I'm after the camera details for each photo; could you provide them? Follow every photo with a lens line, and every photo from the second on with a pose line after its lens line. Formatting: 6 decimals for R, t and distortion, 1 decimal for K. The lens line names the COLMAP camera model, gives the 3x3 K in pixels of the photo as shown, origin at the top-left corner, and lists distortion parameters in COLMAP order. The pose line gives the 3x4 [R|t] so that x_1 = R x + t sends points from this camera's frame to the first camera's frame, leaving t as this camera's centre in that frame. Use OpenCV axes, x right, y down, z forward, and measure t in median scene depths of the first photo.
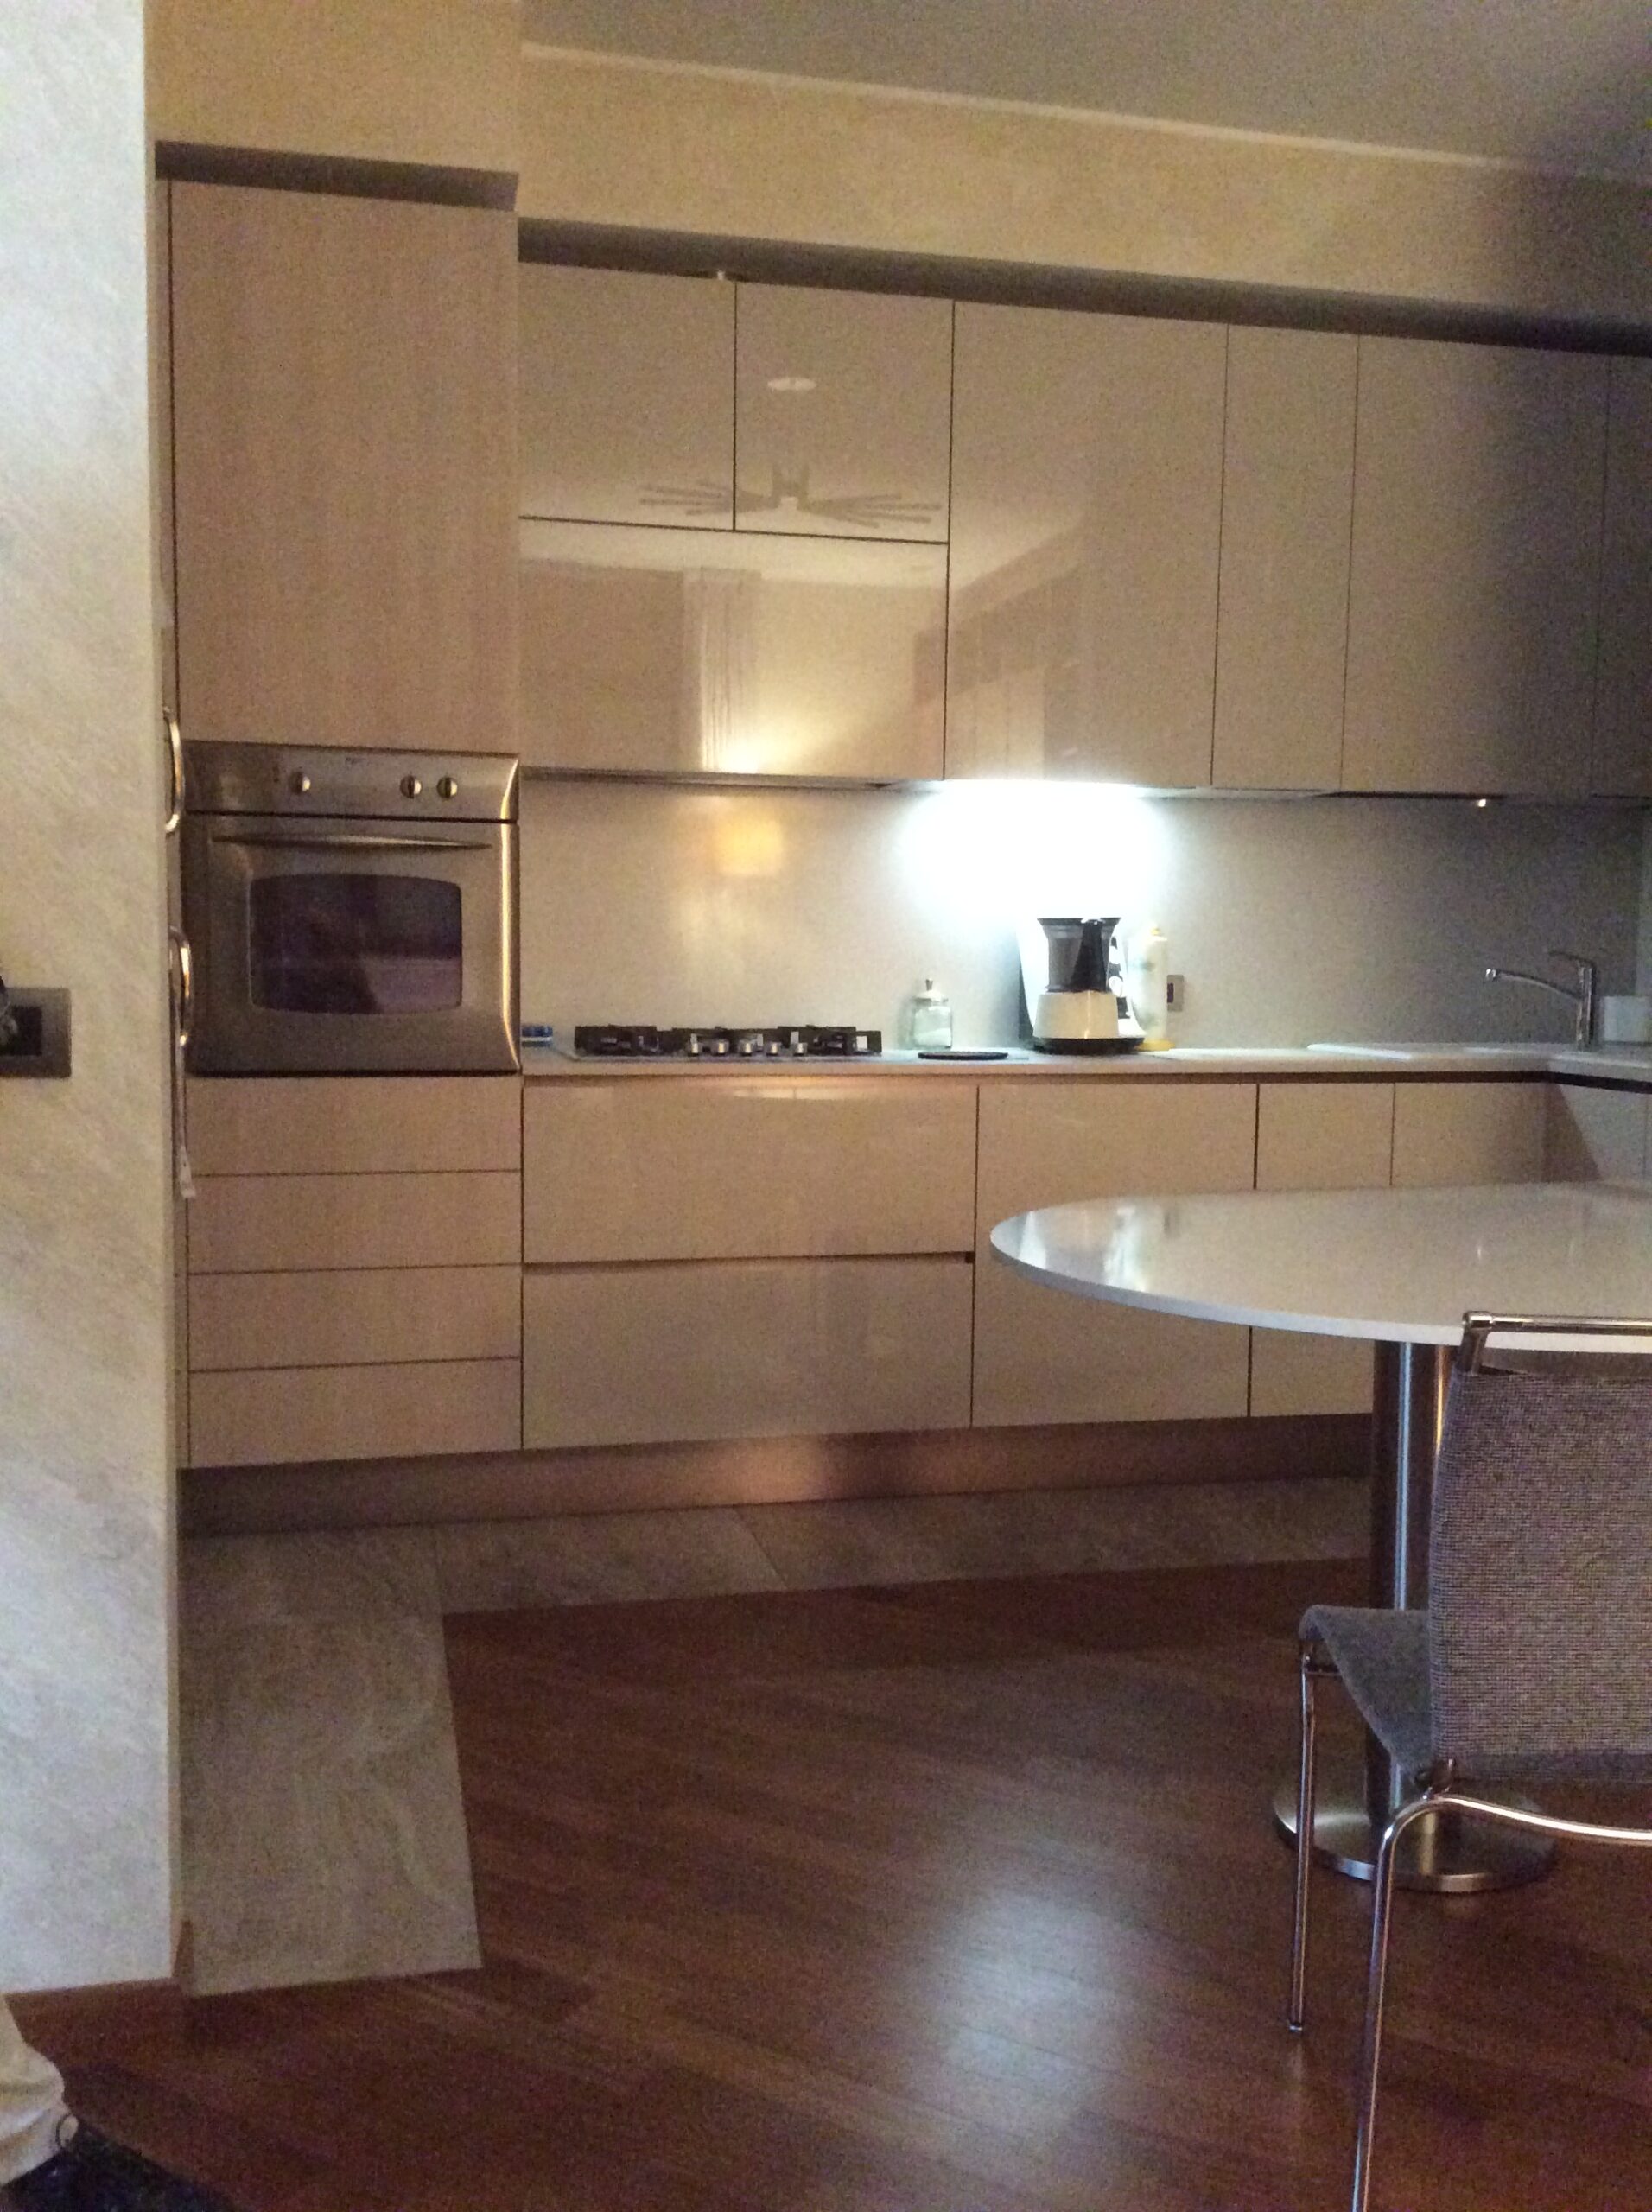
lens RADIAL K [[2045.3, 0, 826.0], [0, 2045.3, 1106.0], [0, 0, 1]] dist [0.152081, -0.329199]
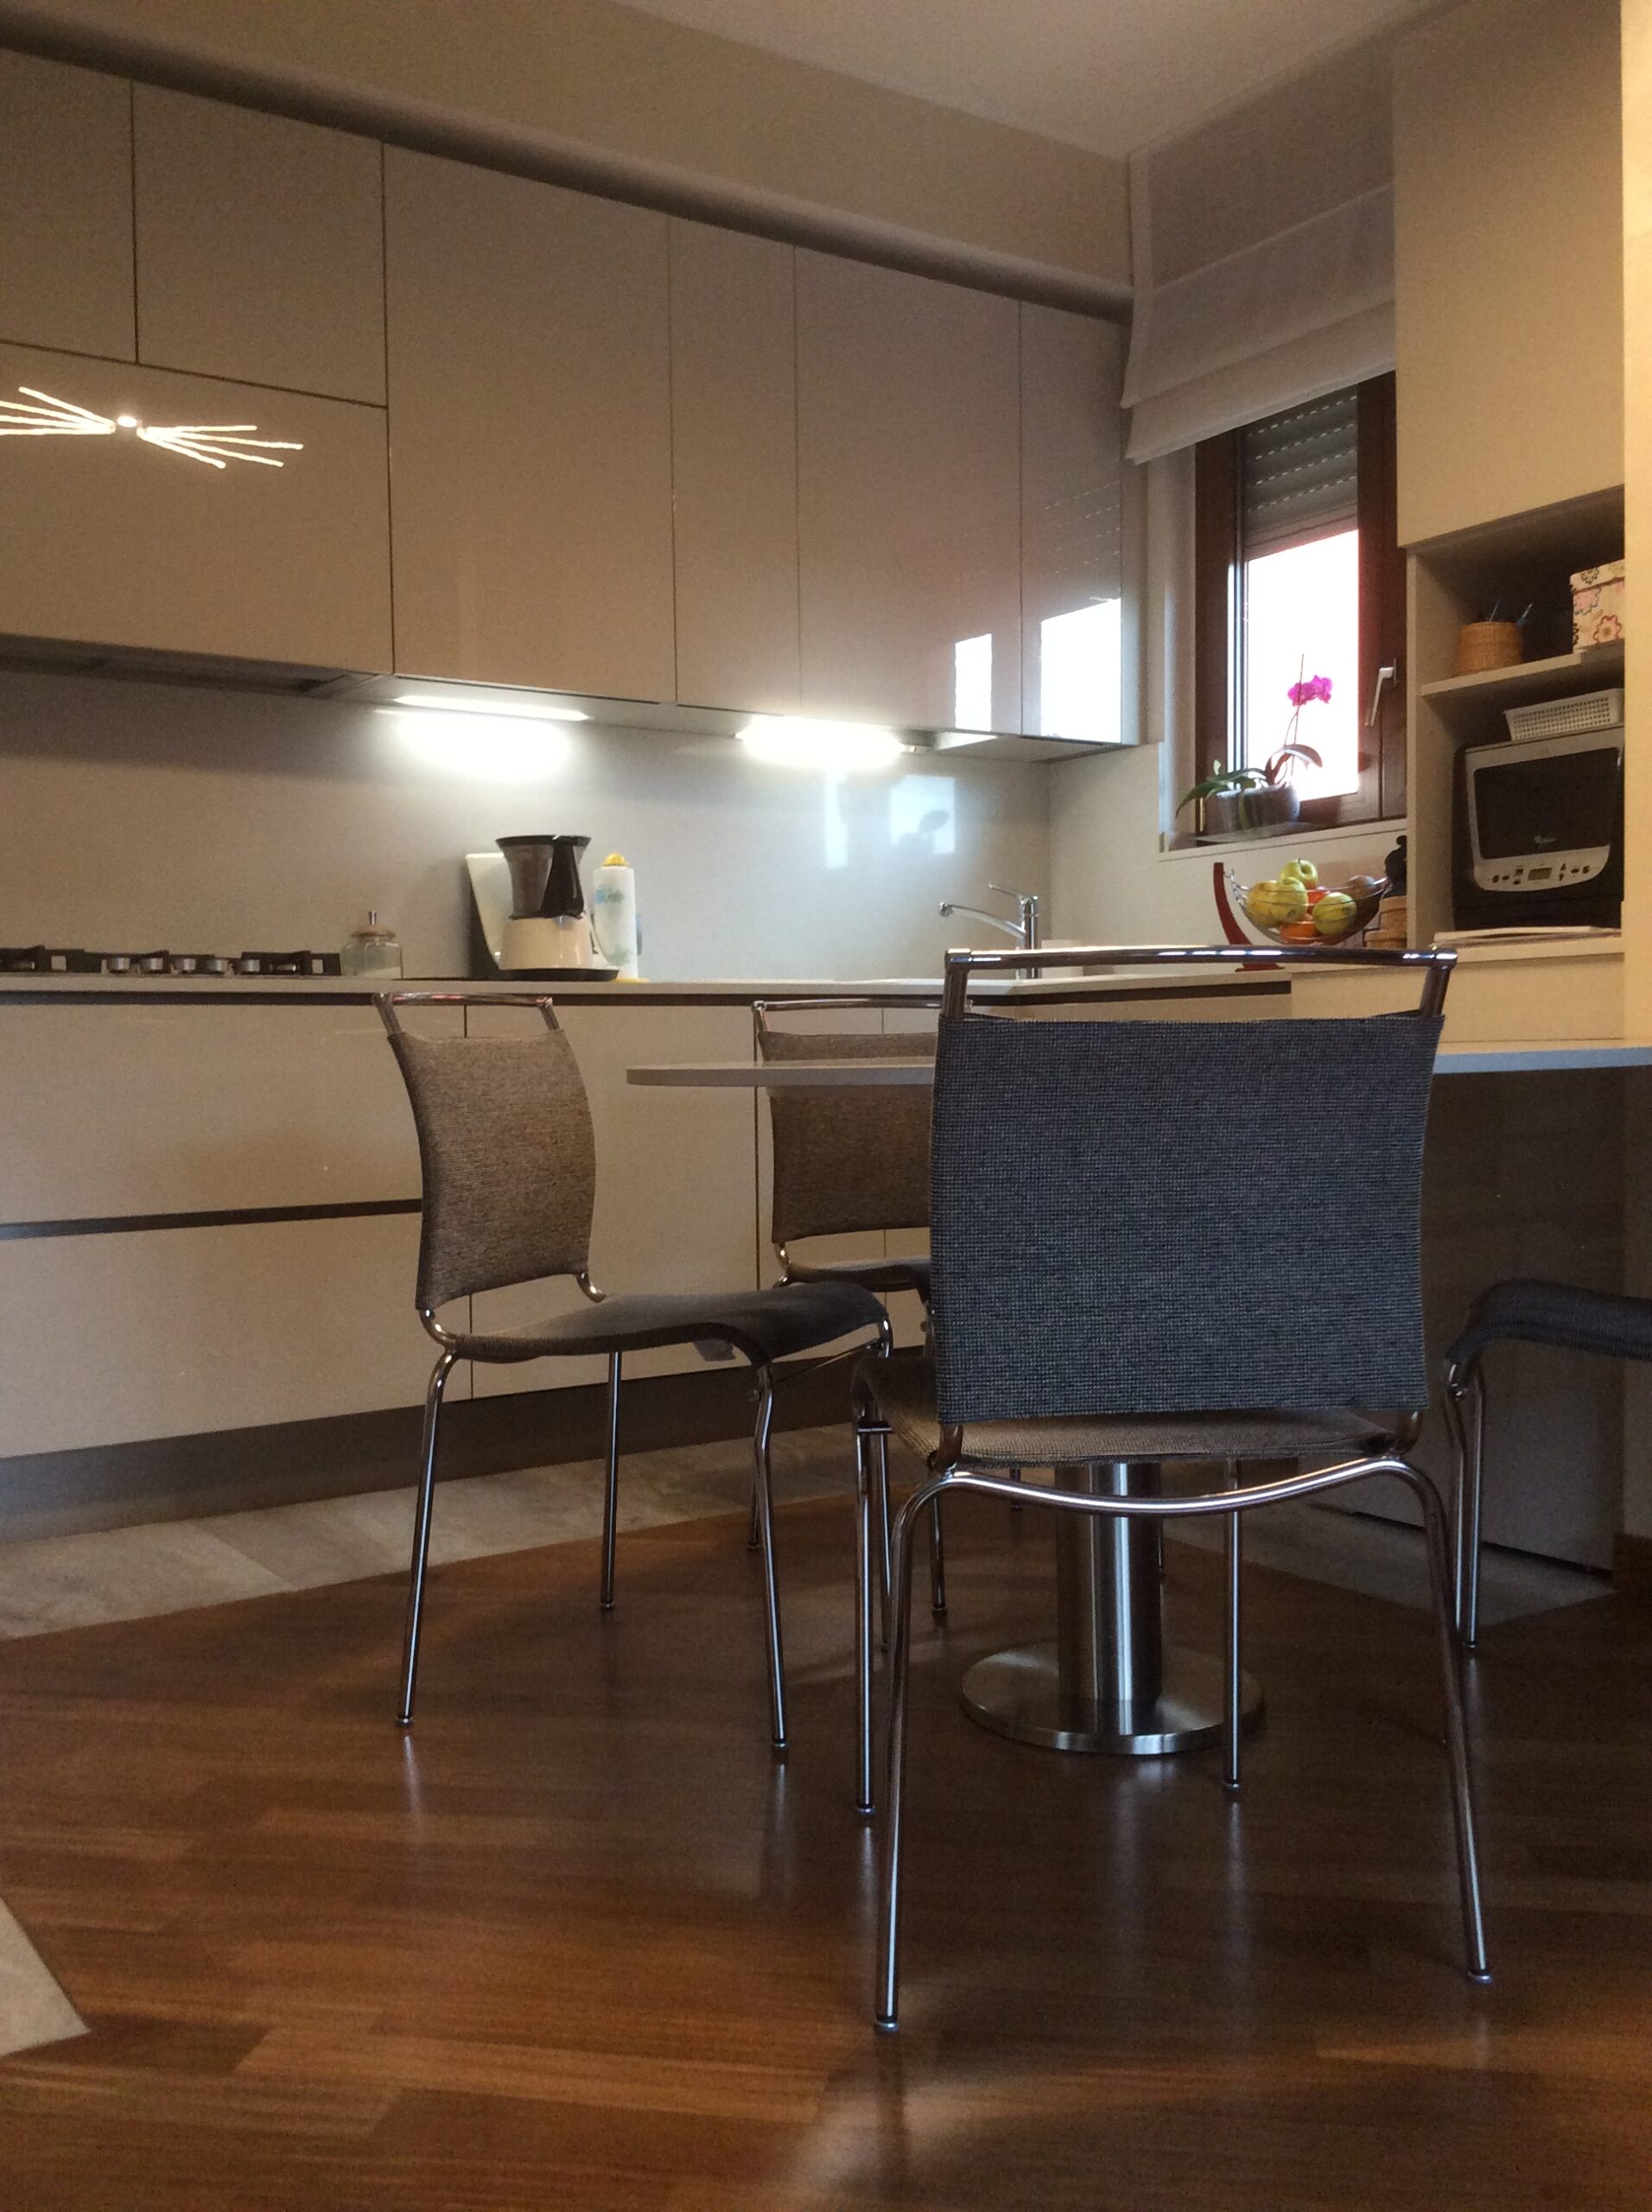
lens RADIAL K [[2045.3, 0, 826.0], [0, 2045.3, 1106.0], [0, 0, 1]] dist [0.152081, -0.329199]
pose [[0.933334, -0.033929, 0.357404, -0.106008], [0.051621, 0.997862, -0.040074, 0.082017], [-0.355280, 0.055852, 0.933090, 0.131793]]
